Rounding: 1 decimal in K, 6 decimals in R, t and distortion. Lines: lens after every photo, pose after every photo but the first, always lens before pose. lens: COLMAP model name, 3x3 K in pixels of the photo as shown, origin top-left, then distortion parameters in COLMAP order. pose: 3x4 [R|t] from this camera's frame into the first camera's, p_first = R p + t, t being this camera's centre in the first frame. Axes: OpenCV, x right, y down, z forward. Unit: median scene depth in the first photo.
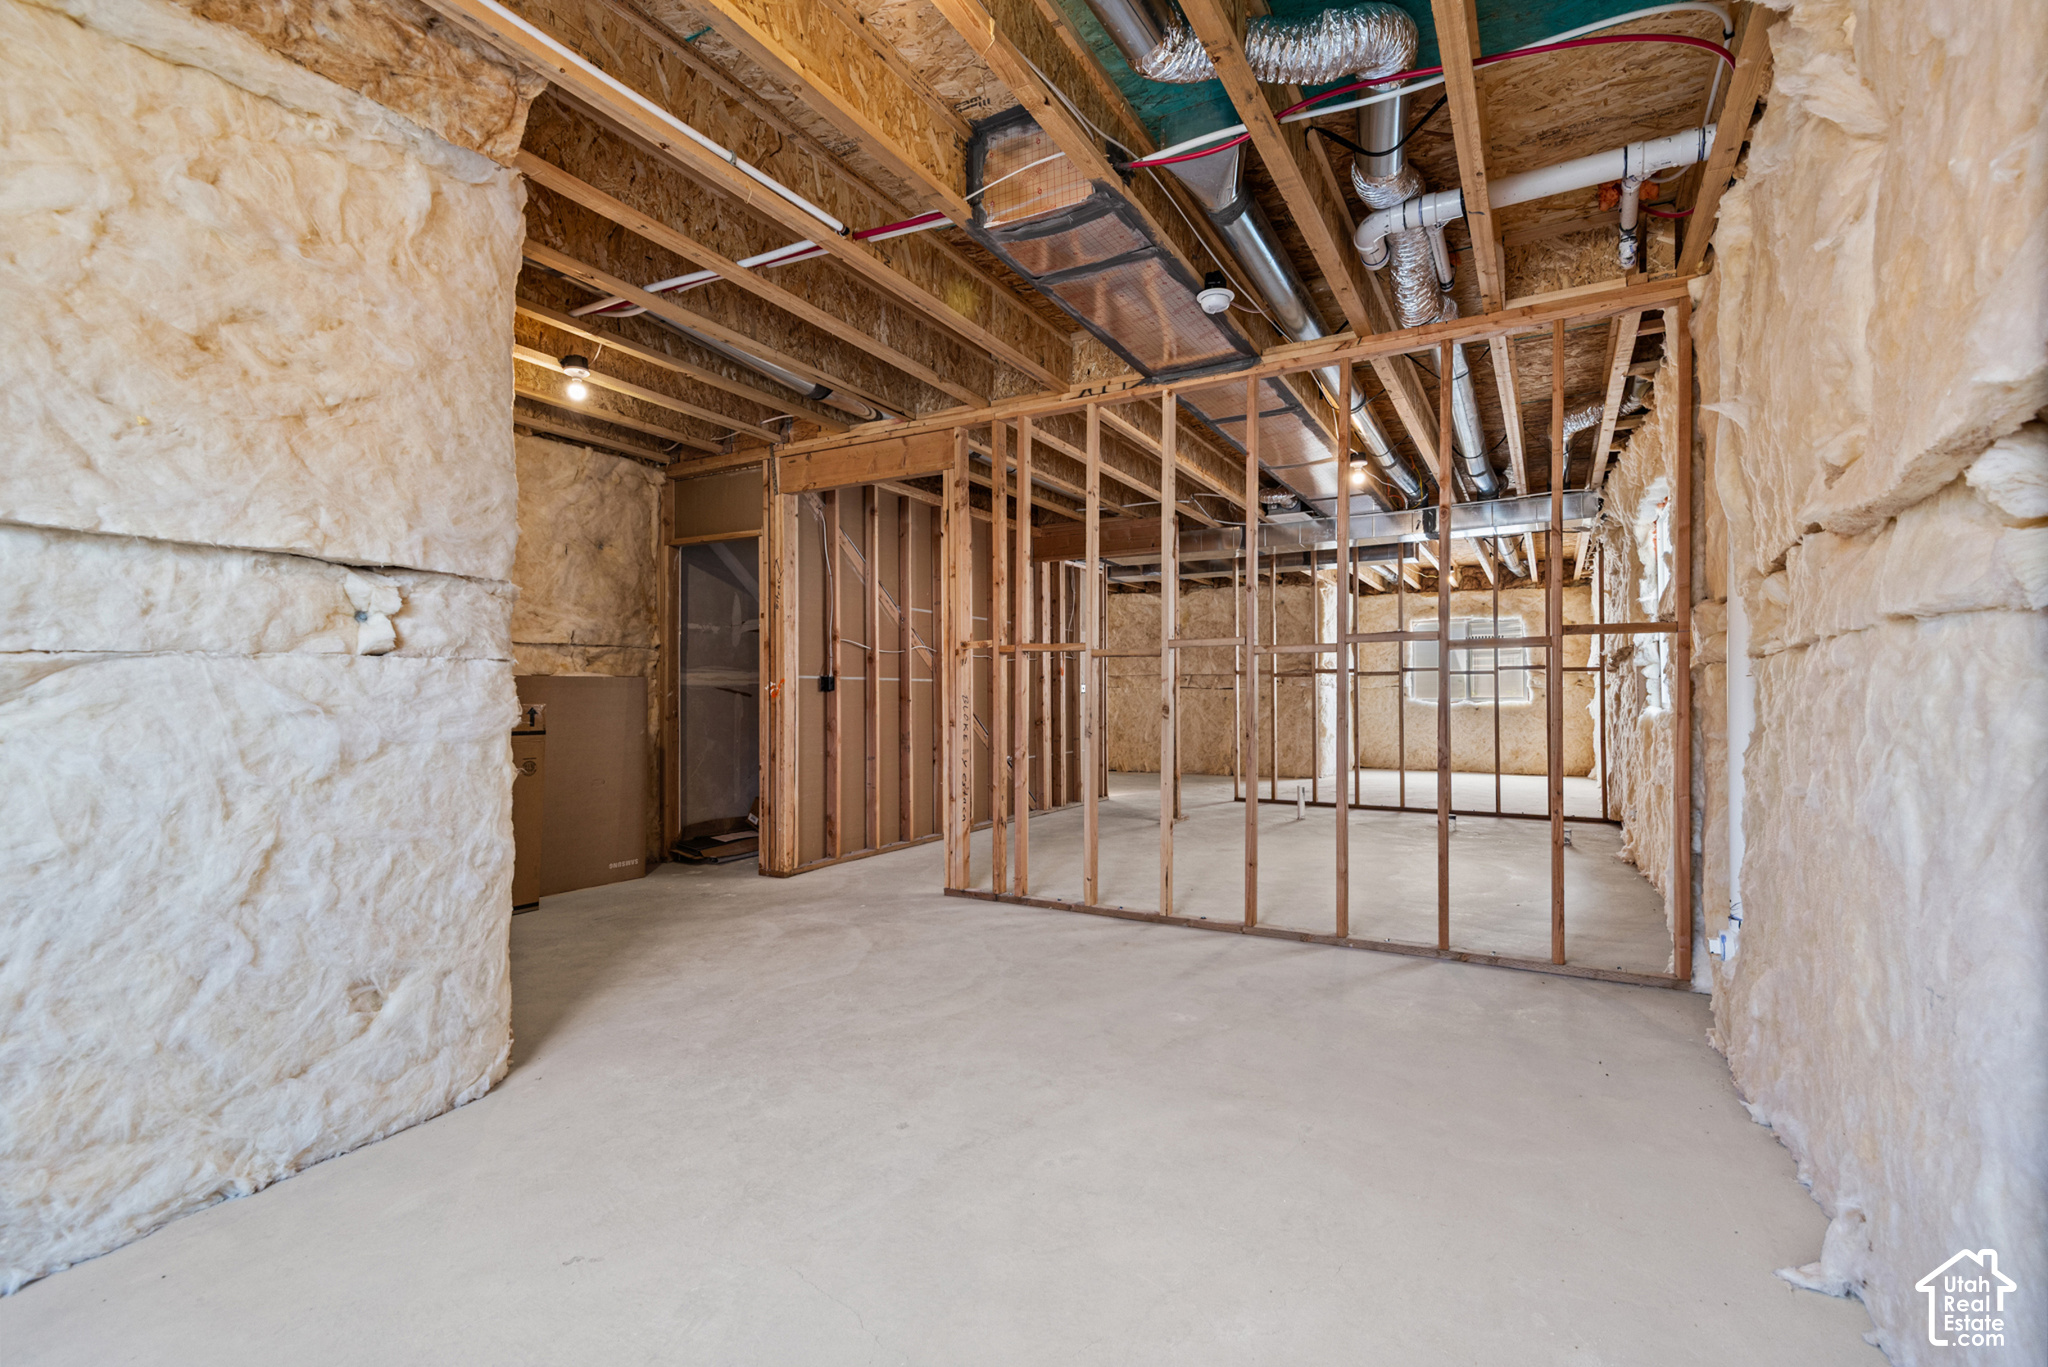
lens RADIAL K [[937.0, 0, 1011.1], [0, 937.0, 685.3], [0, 0, 1]] dist [0.013030, -0.000868]
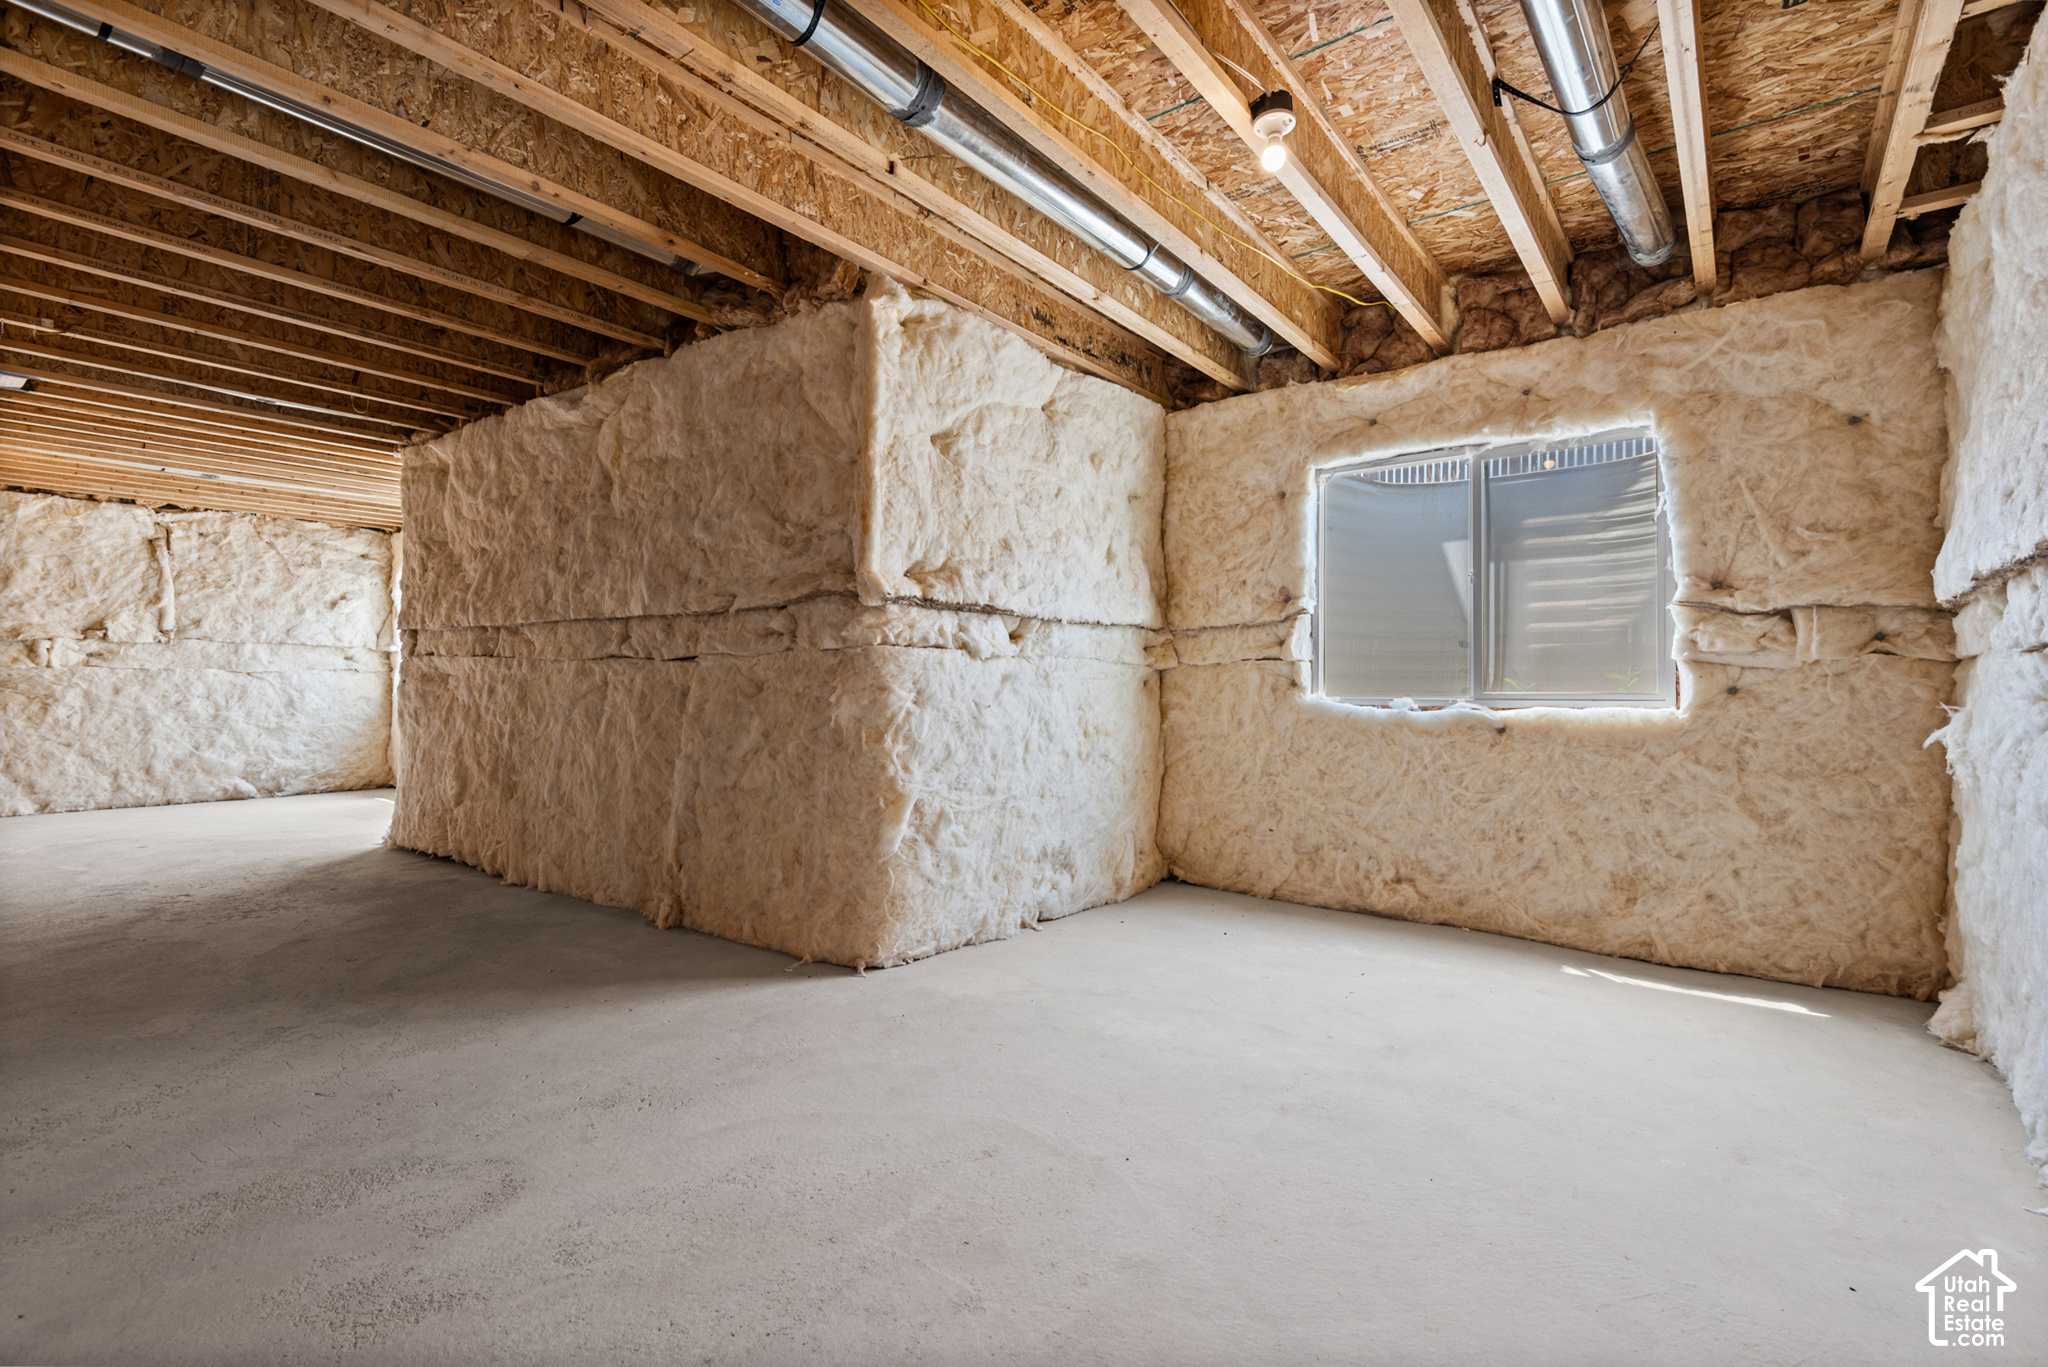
lens RADIAL K [[937.0, 0, 1037.4], [0, 937.0, 690.7], [0, 0, 1]] dist [0.013030, -0.000868]
pose [[0.990094, 0.009106, -0.140107, 0.385779], [-0.007009, 0.999856, 0.015452, 0.008066], [0.140227, -0.014317, 0.990016, 0.667032]]
